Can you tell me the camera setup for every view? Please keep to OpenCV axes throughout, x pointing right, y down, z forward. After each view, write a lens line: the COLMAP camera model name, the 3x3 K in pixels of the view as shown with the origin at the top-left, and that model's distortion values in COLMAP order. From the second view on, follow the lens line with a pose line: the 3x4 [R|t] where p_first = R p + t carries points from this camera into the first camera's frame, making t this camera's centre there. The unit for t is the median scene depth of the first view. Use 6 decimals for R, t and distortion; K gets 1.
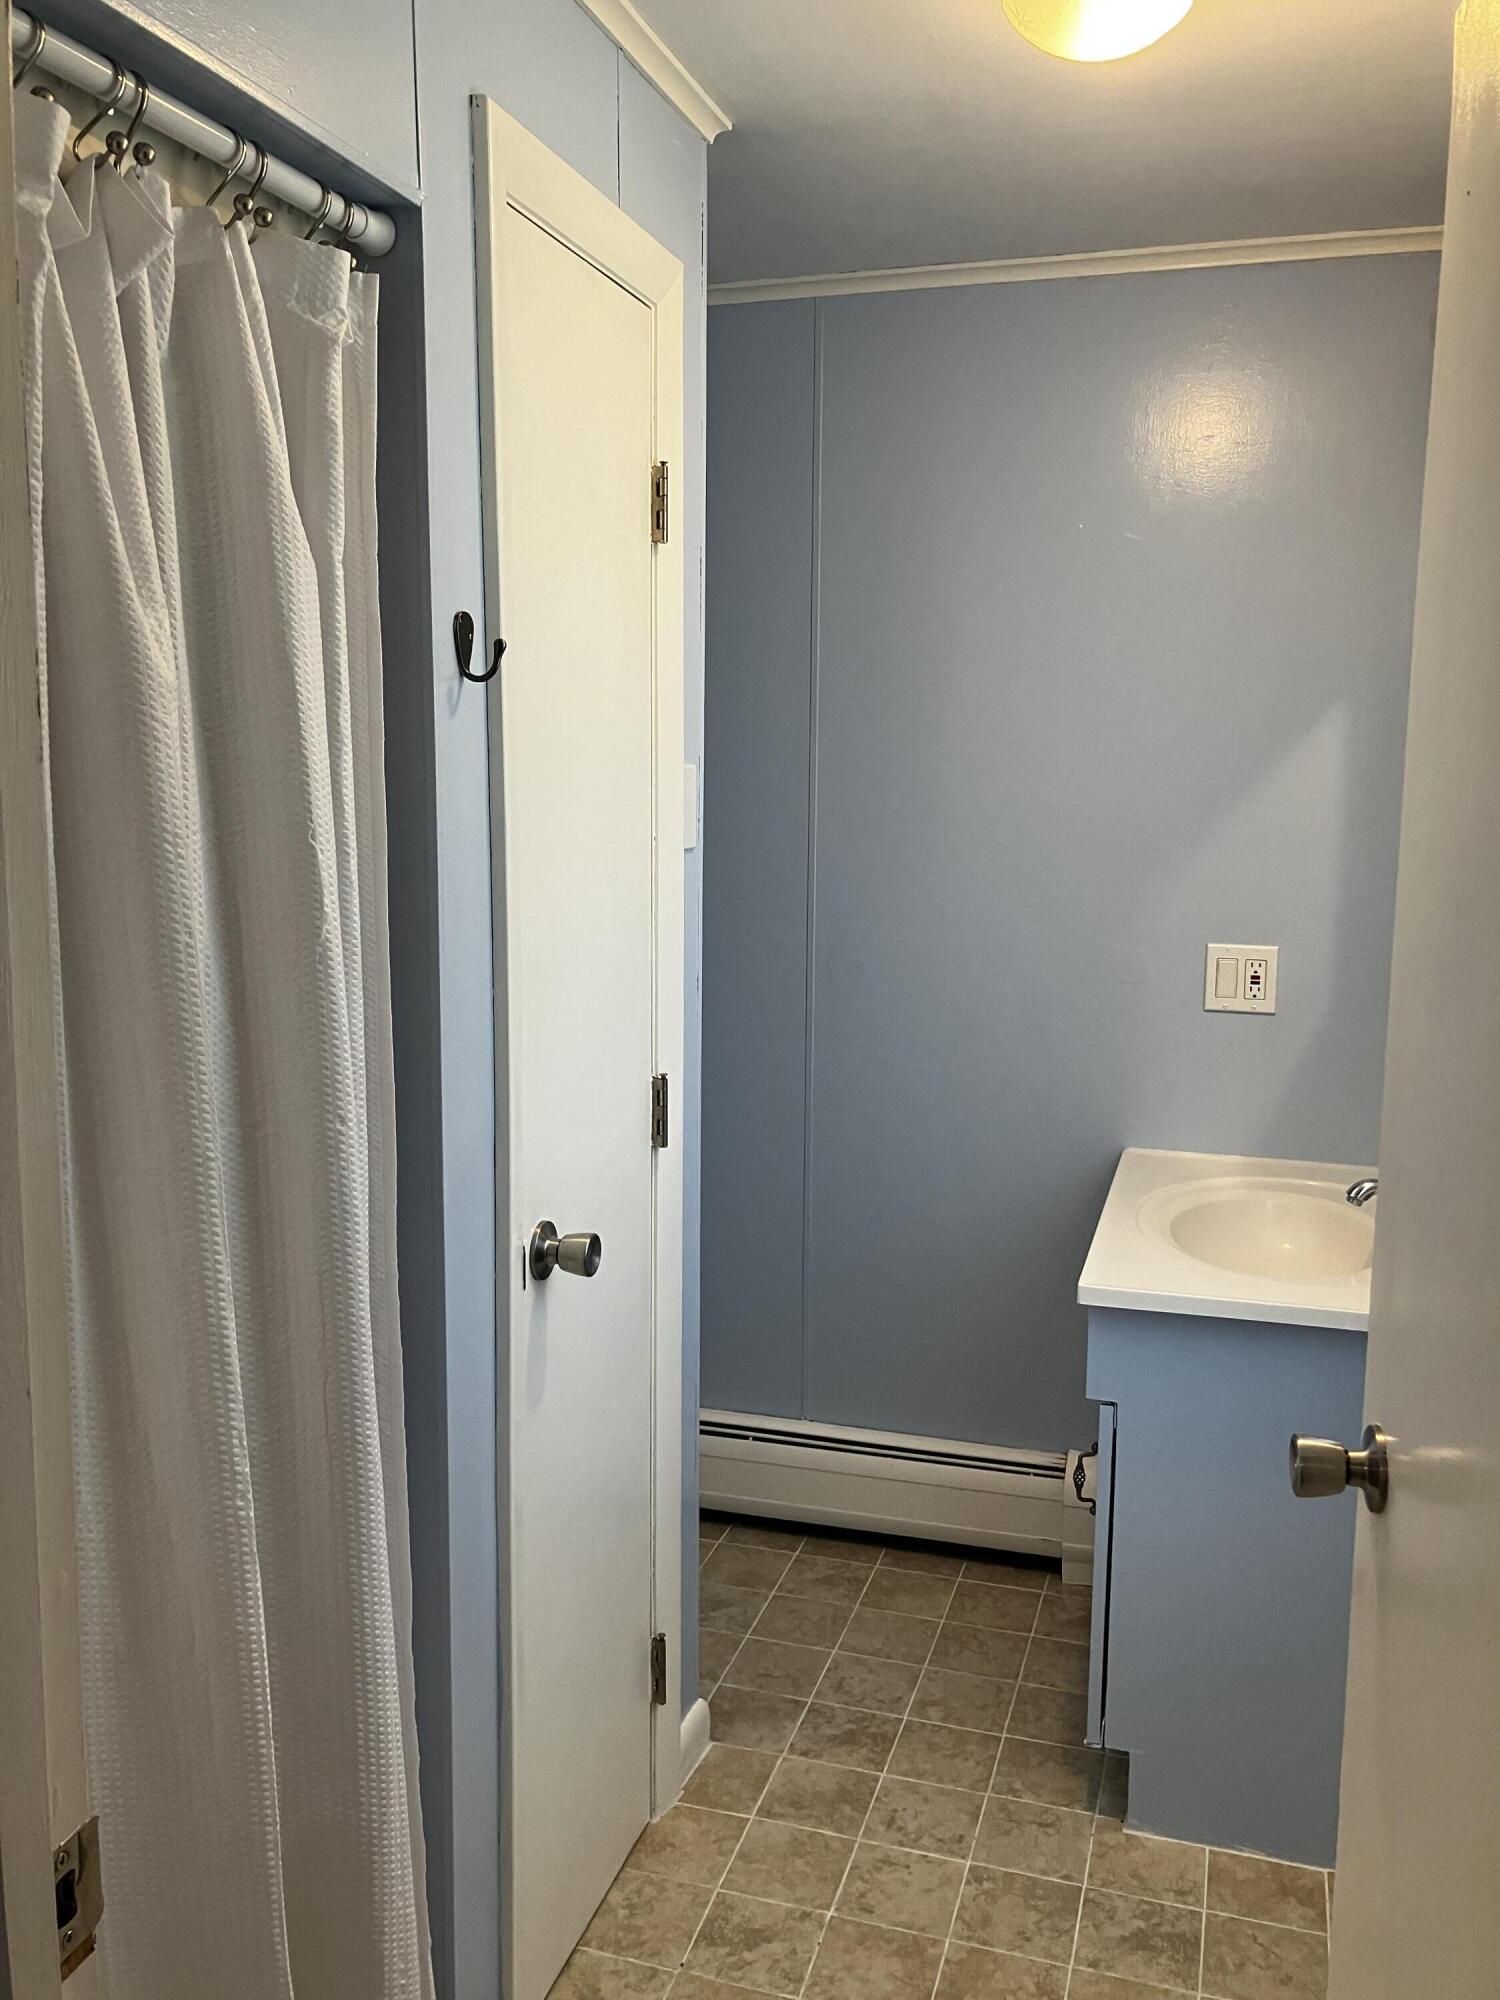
lens RADIAL K [[1653.8, 0, 749.5], [0, 1653.8, 1002.0], [0, 0, 1]] dist [-0.004280, -0.004324]
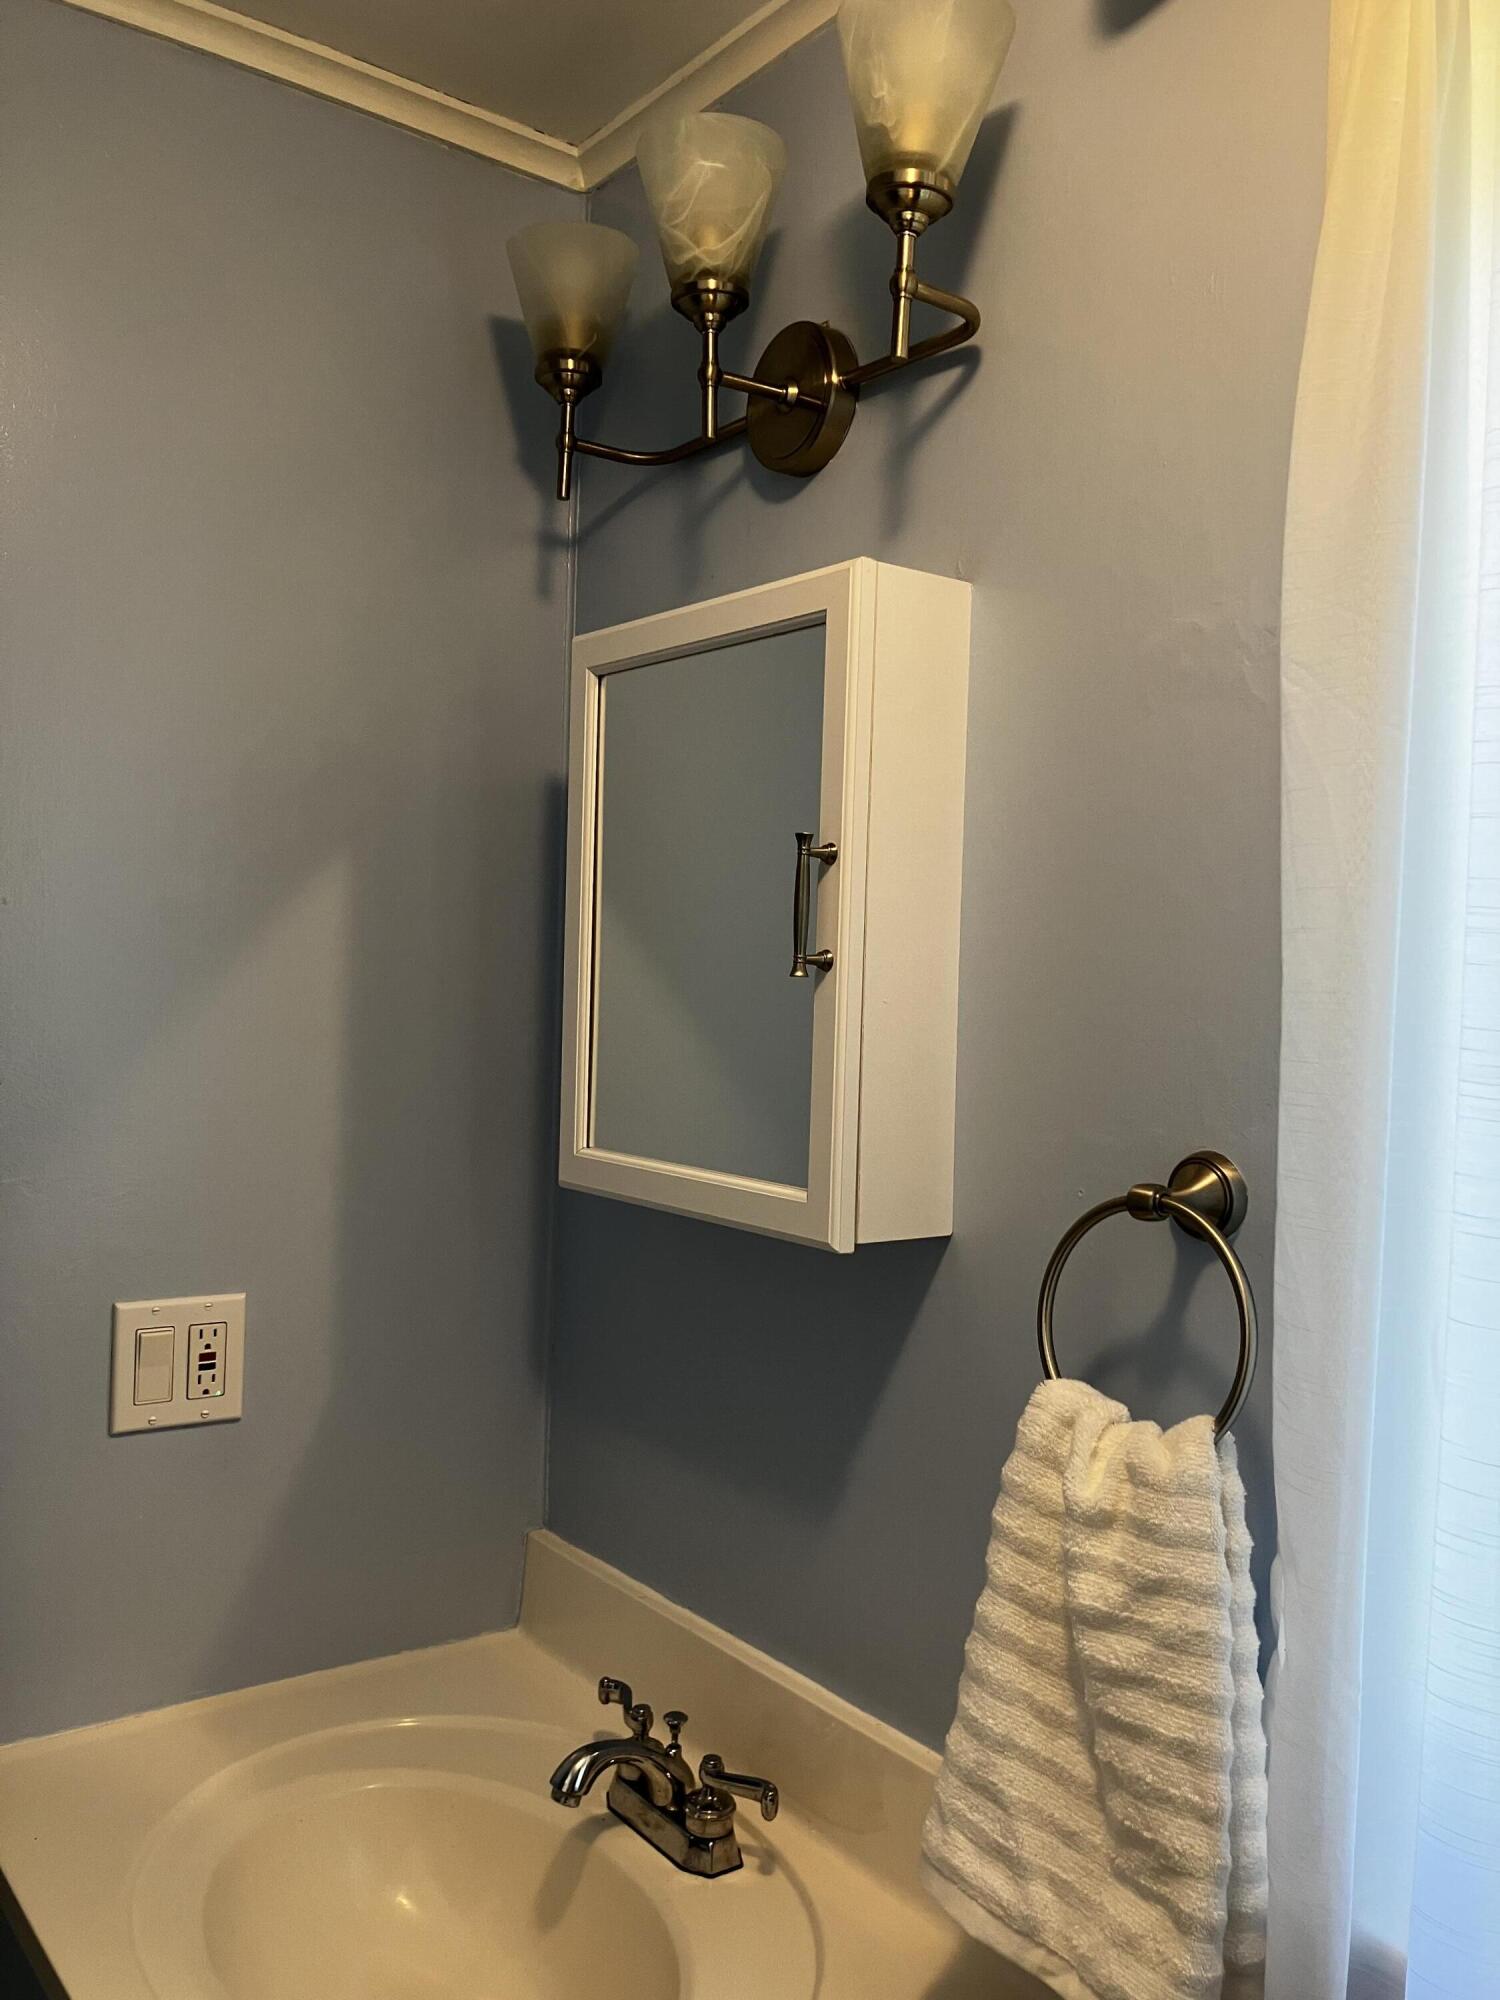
lens RADIAL K [[1653.8, 0, 750.2], [0, 1653.8, 996.6], [0, 0, 1]] dist [-0.004280, -0.004324]
pose [[0.592579, 0.018819, 0.805292, -0.020481], [0.085703, 0.992580, -0.086260, -0.068854], [-0.800940, 0.120132, 0.586569, 0.533722]]
